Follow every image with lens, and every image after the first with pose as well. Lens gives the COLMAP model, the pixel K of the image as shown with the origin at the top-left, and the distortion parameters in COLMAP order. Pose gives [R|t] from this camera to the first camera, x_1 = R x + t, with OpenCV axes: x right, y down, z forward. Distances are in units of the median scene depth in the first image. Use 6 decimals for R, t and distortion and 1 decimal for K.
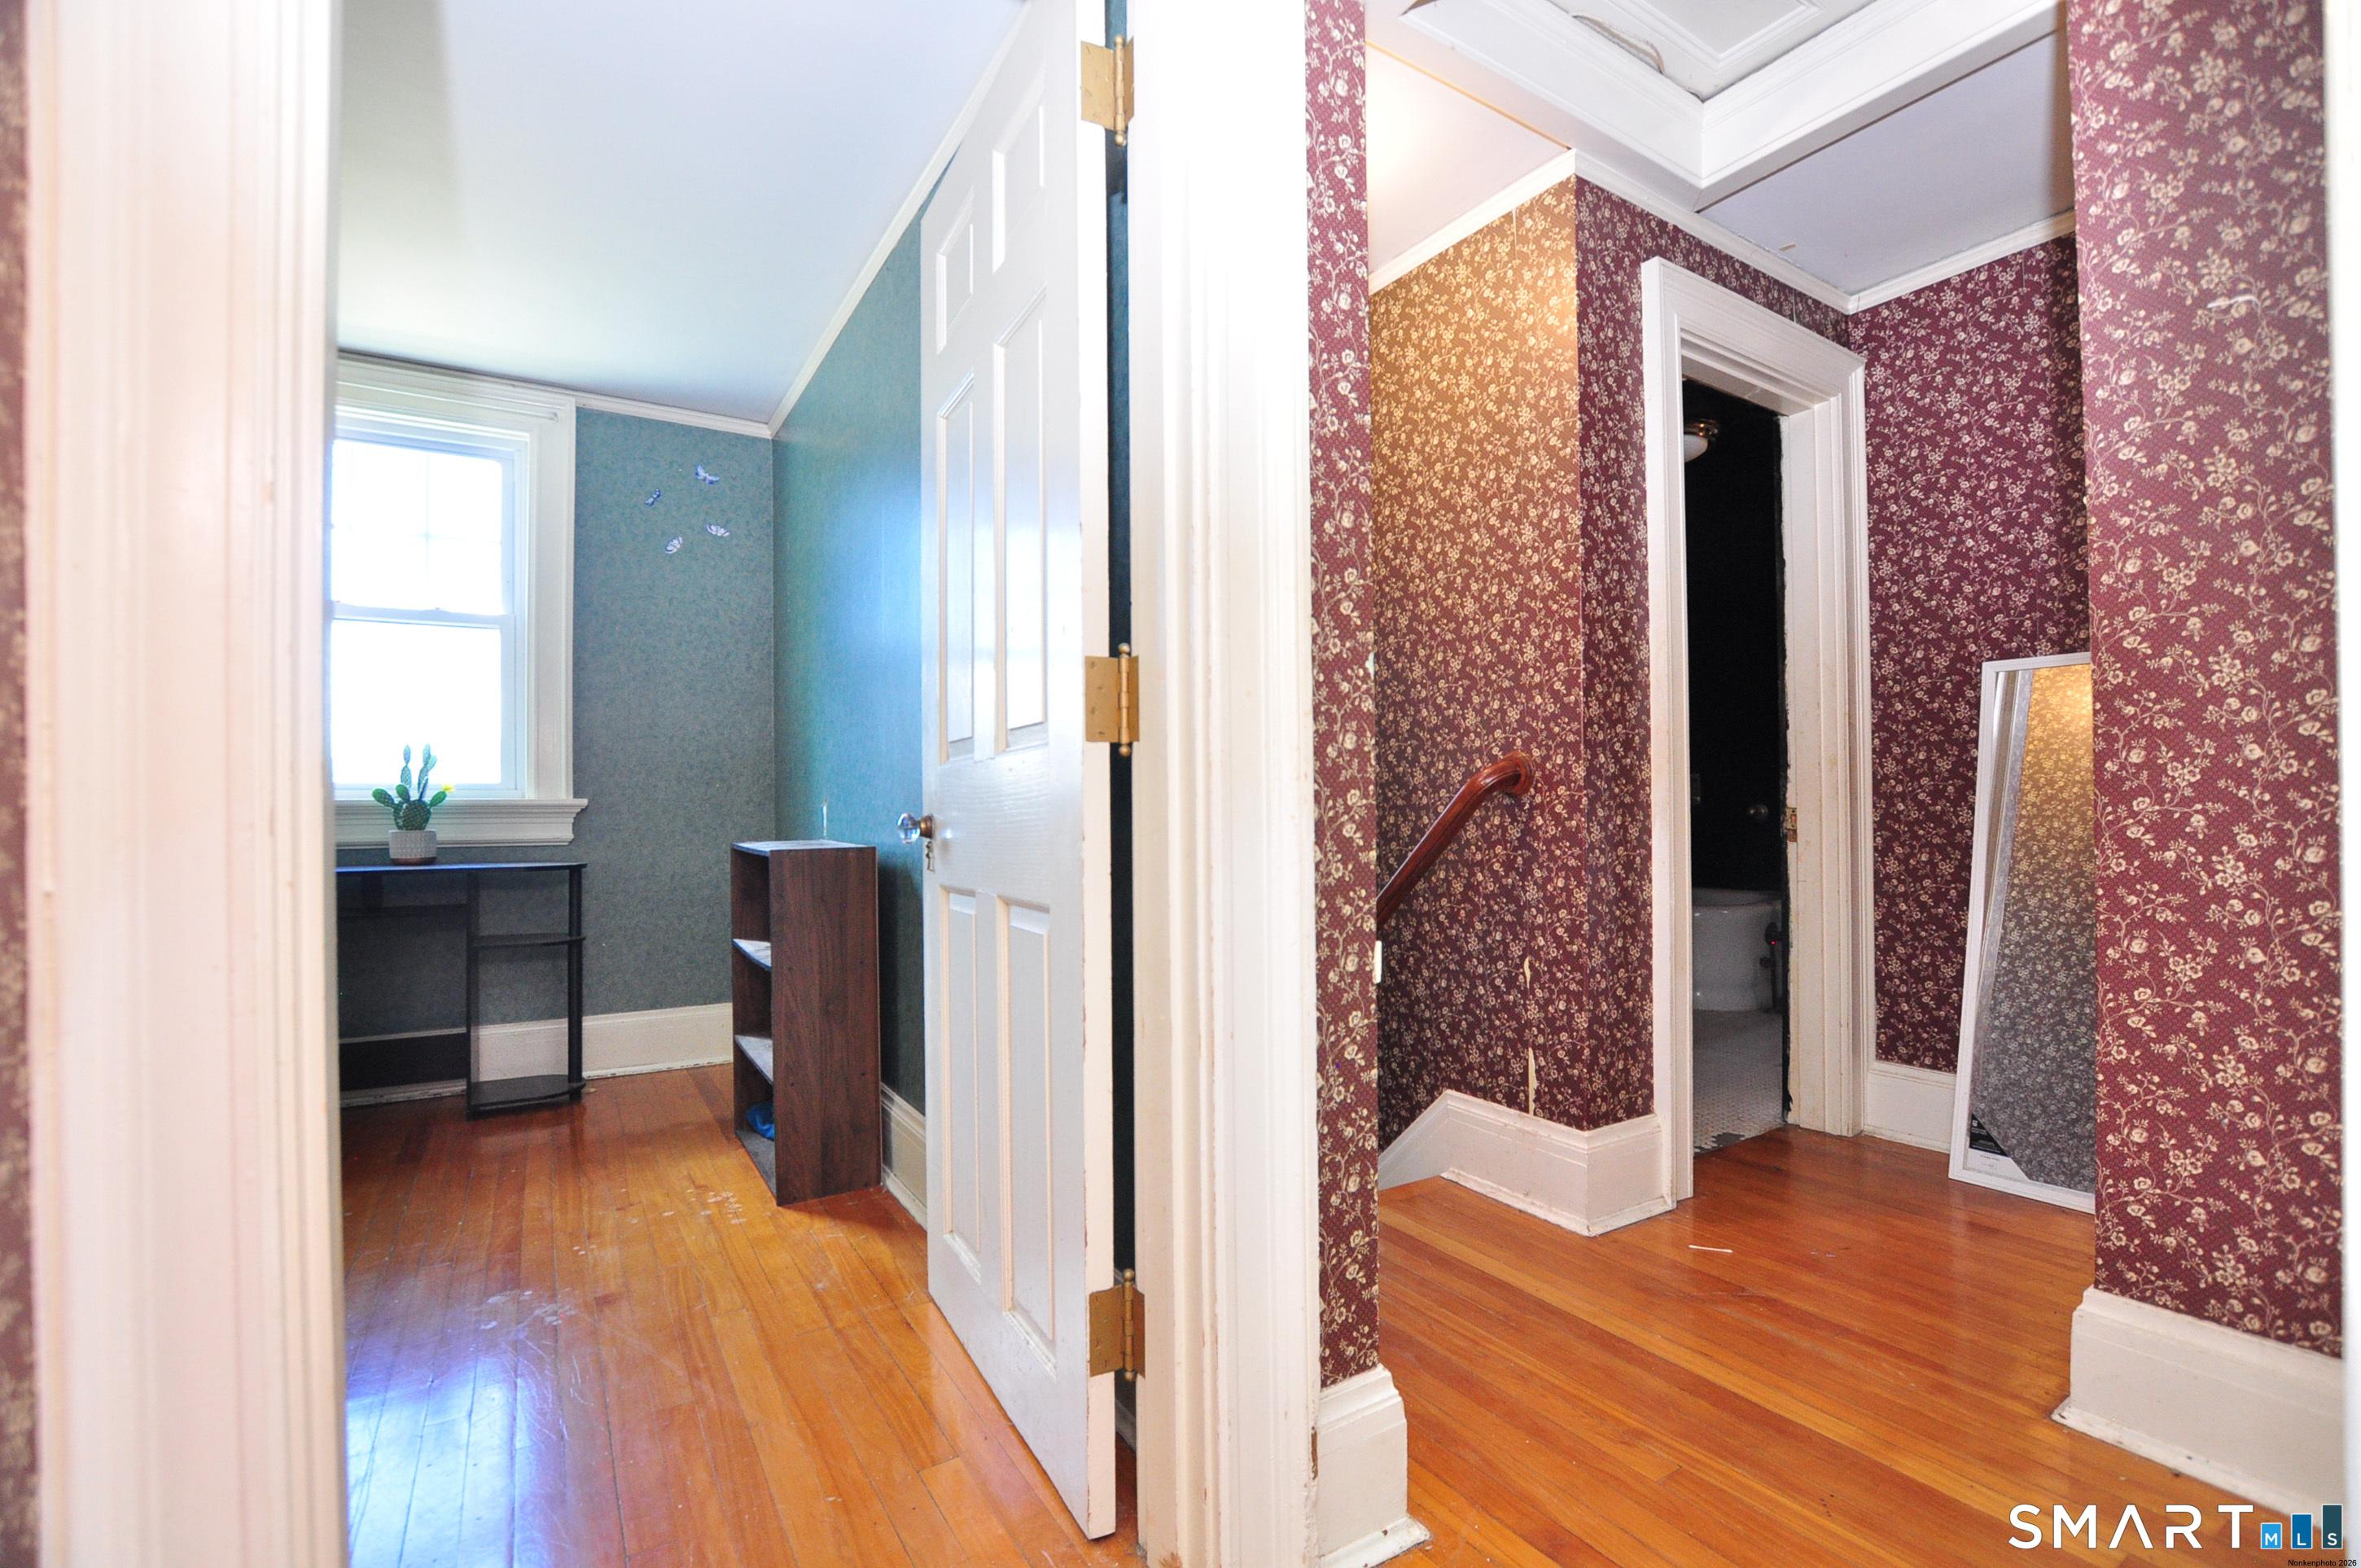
lens RADIAL K [[1040.9, 0, 1190.0], [0, 1040.9, 803.8], [0, 0, 1]] dist [-0.032096, 0.001021]
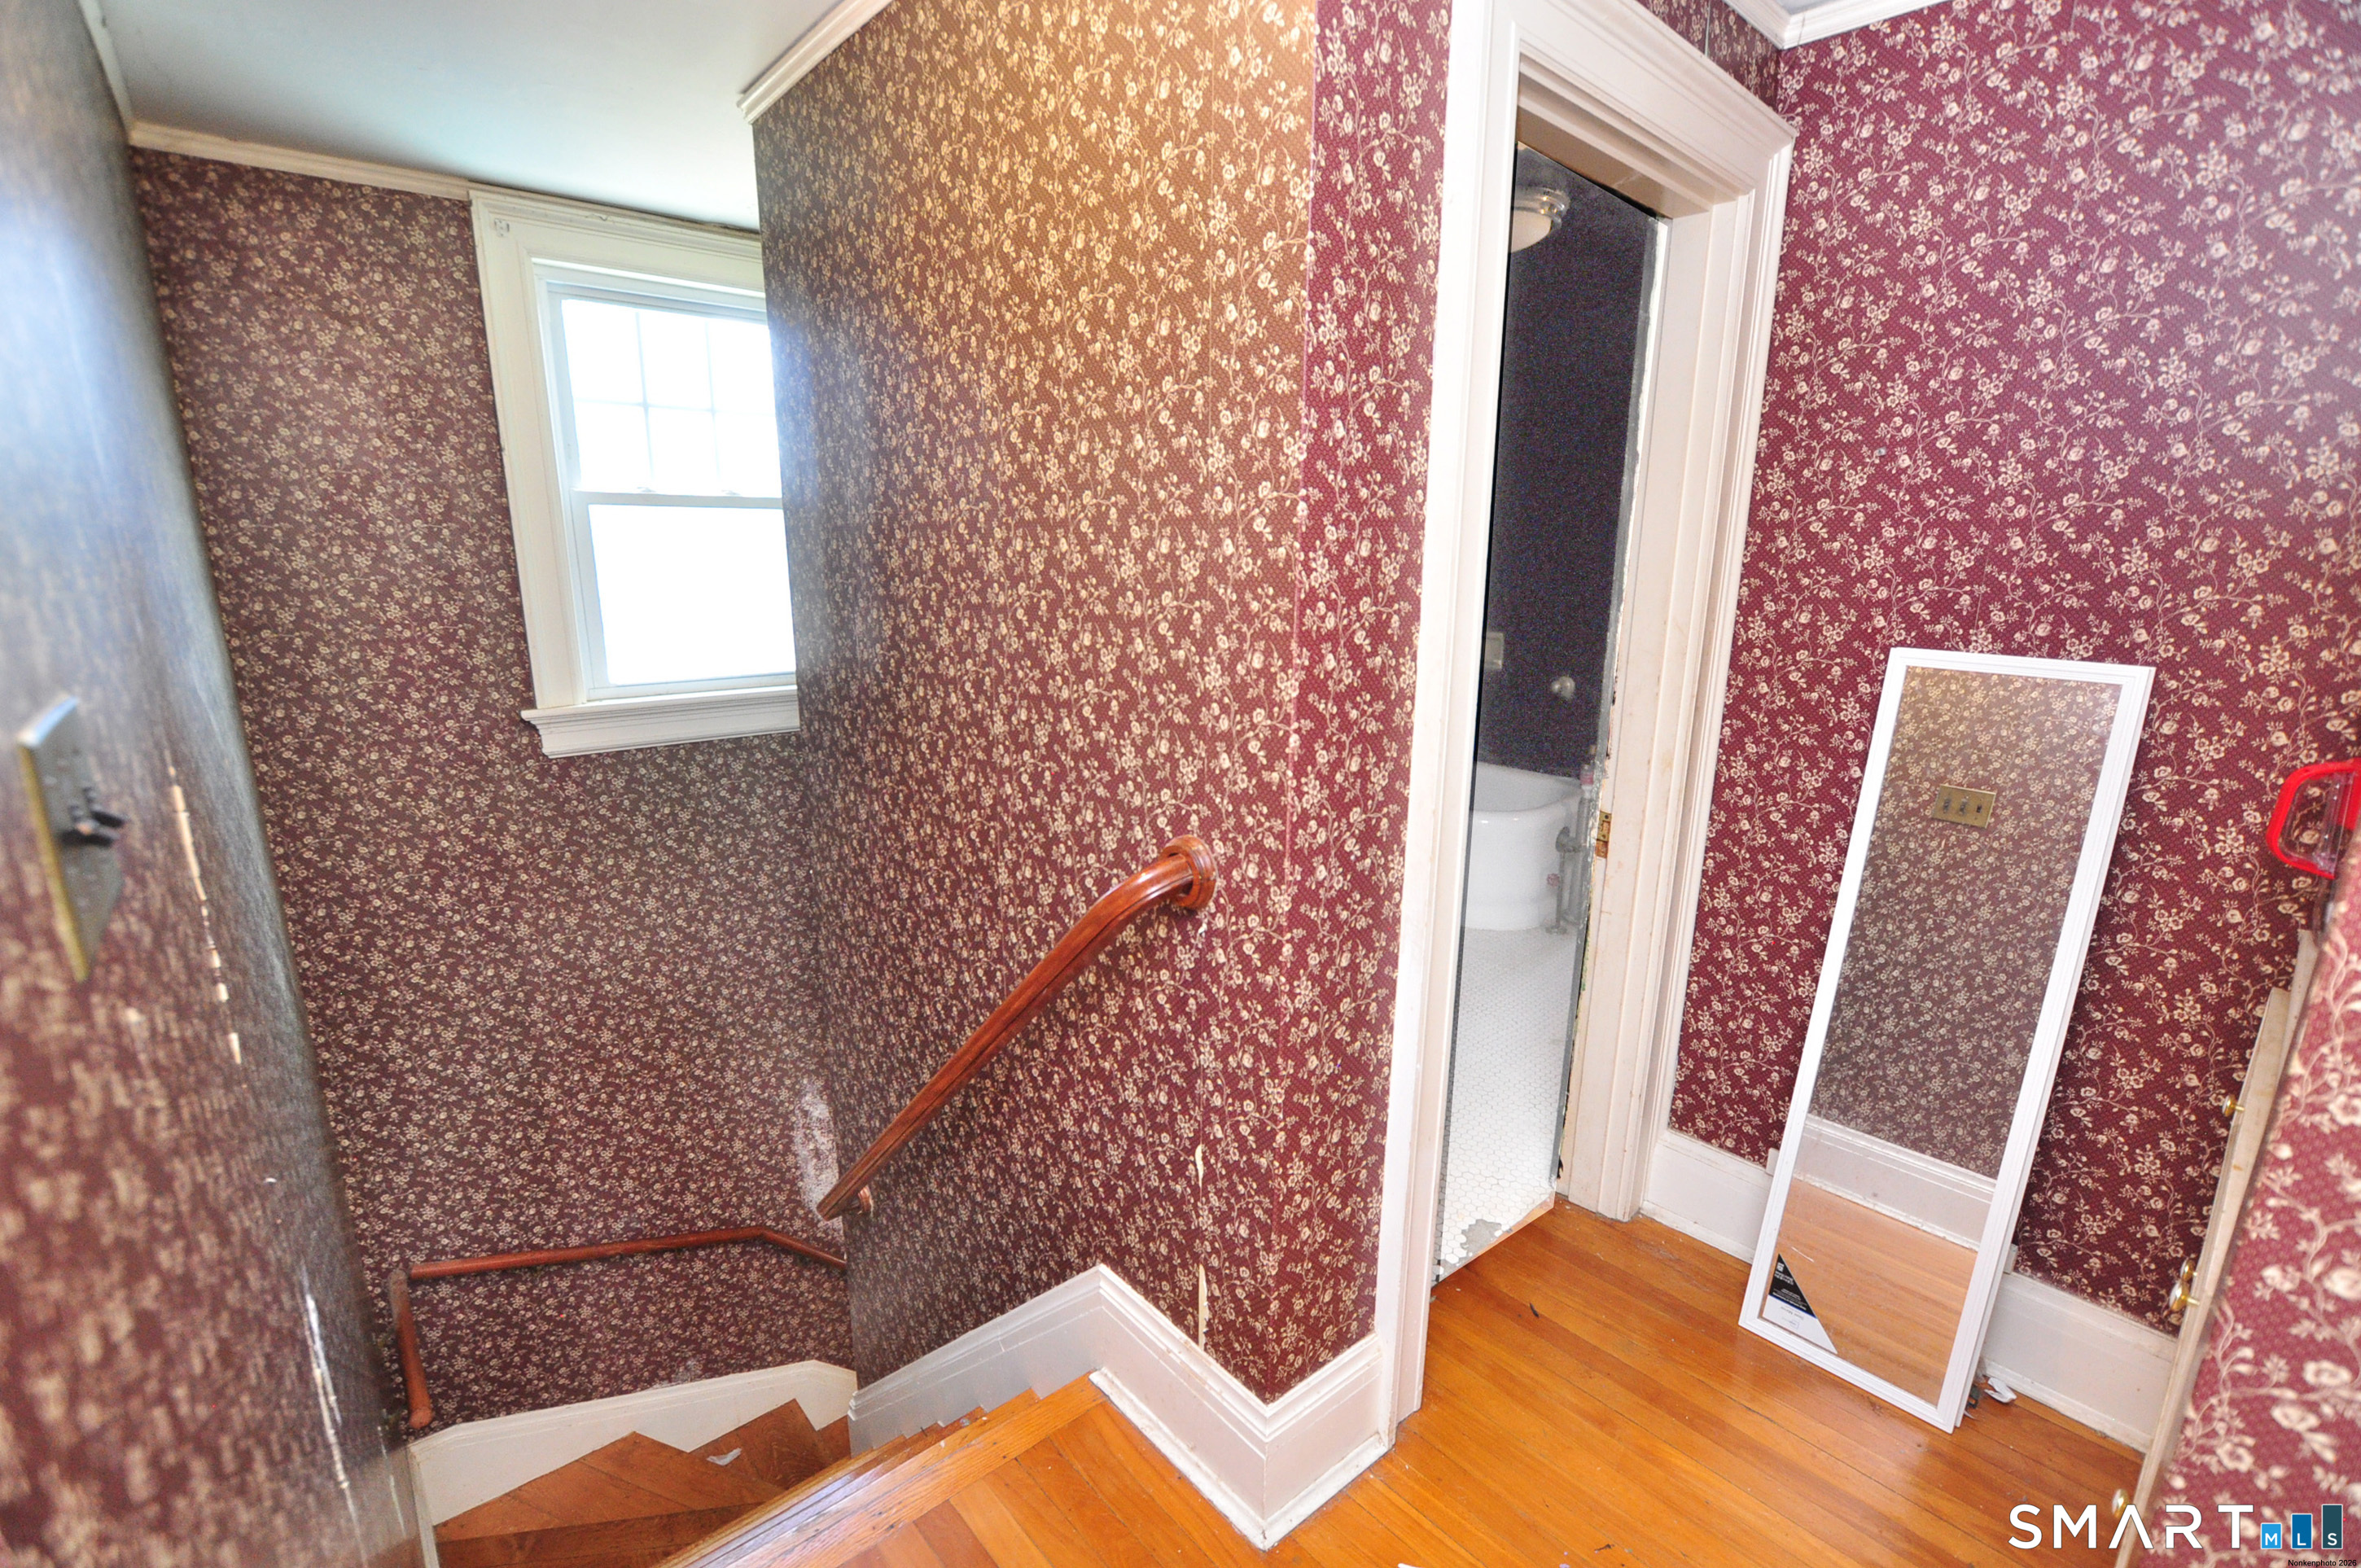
lens RADIAL K [[1040.9, 0, 1190.0], [0, 1040.9, 803.8], [0, 0, 1]] dist [-0.032096, 0.001021]
pose [[0.986043, -0.022162, 0.165010, 0.198770], [-0.019334, 0.969155, 0.245693, -0.198326], [-0.165365, -0.245455, 0.955200, 0.398458]]
